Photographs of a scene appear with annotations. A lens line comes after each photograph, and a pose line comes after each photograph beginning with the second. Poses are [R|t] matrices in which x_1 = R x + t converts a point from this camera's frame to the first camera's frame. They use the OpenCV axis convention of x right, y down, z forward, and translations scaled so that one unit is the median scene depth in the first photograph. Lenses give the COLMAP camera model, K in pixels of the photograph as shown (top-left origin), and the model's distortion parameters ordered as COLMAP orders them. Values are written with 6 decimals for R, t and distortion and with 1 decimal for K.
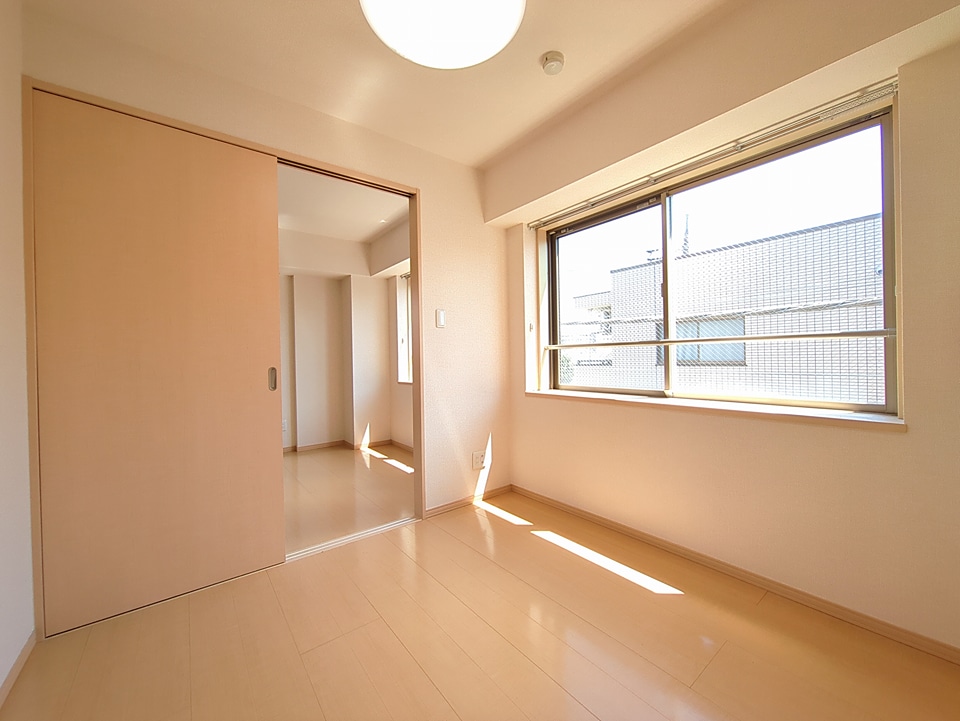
lens RADIAL K [[381.4, 0, 480.0], [0, 381.4, 360.5], [0, 0, 1]] dist [0.005739, 0.000279]
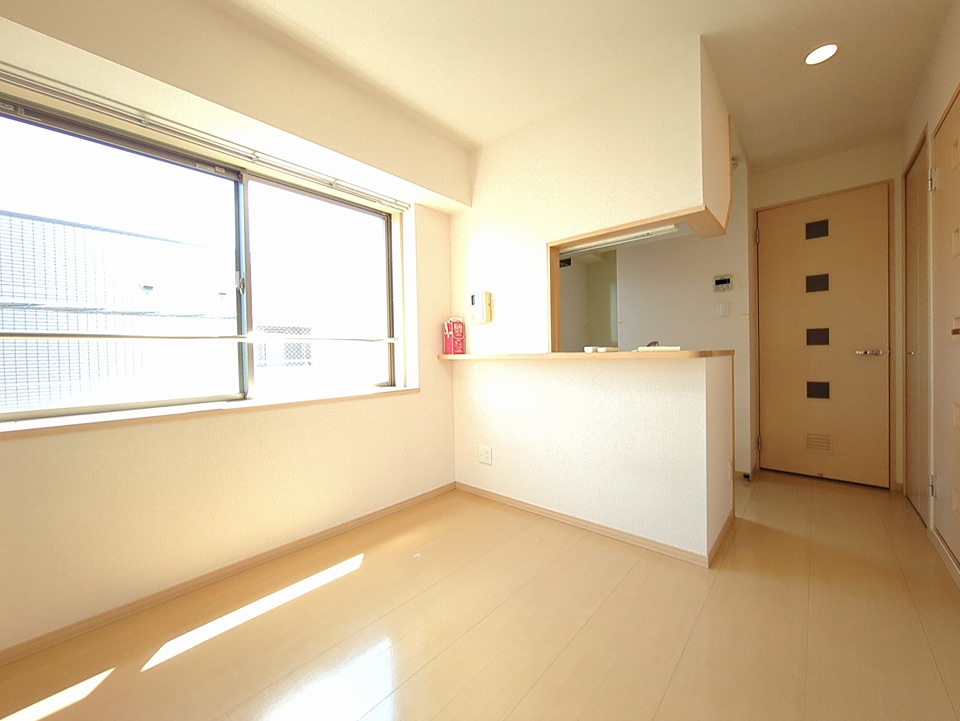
lens RADIAL K [[381.4, 0, 480.0], [0, 381.4, 360.5], [0, 0, 1]] dist [0.005739, 0.000279]
pose [[-0.172708, -0.009361, 0.984929, -0.506093], [0.022998, 0.999644, 0.013533, 0.004926], [-0.984705, 0.024988, -0.172431, 0.619049]]
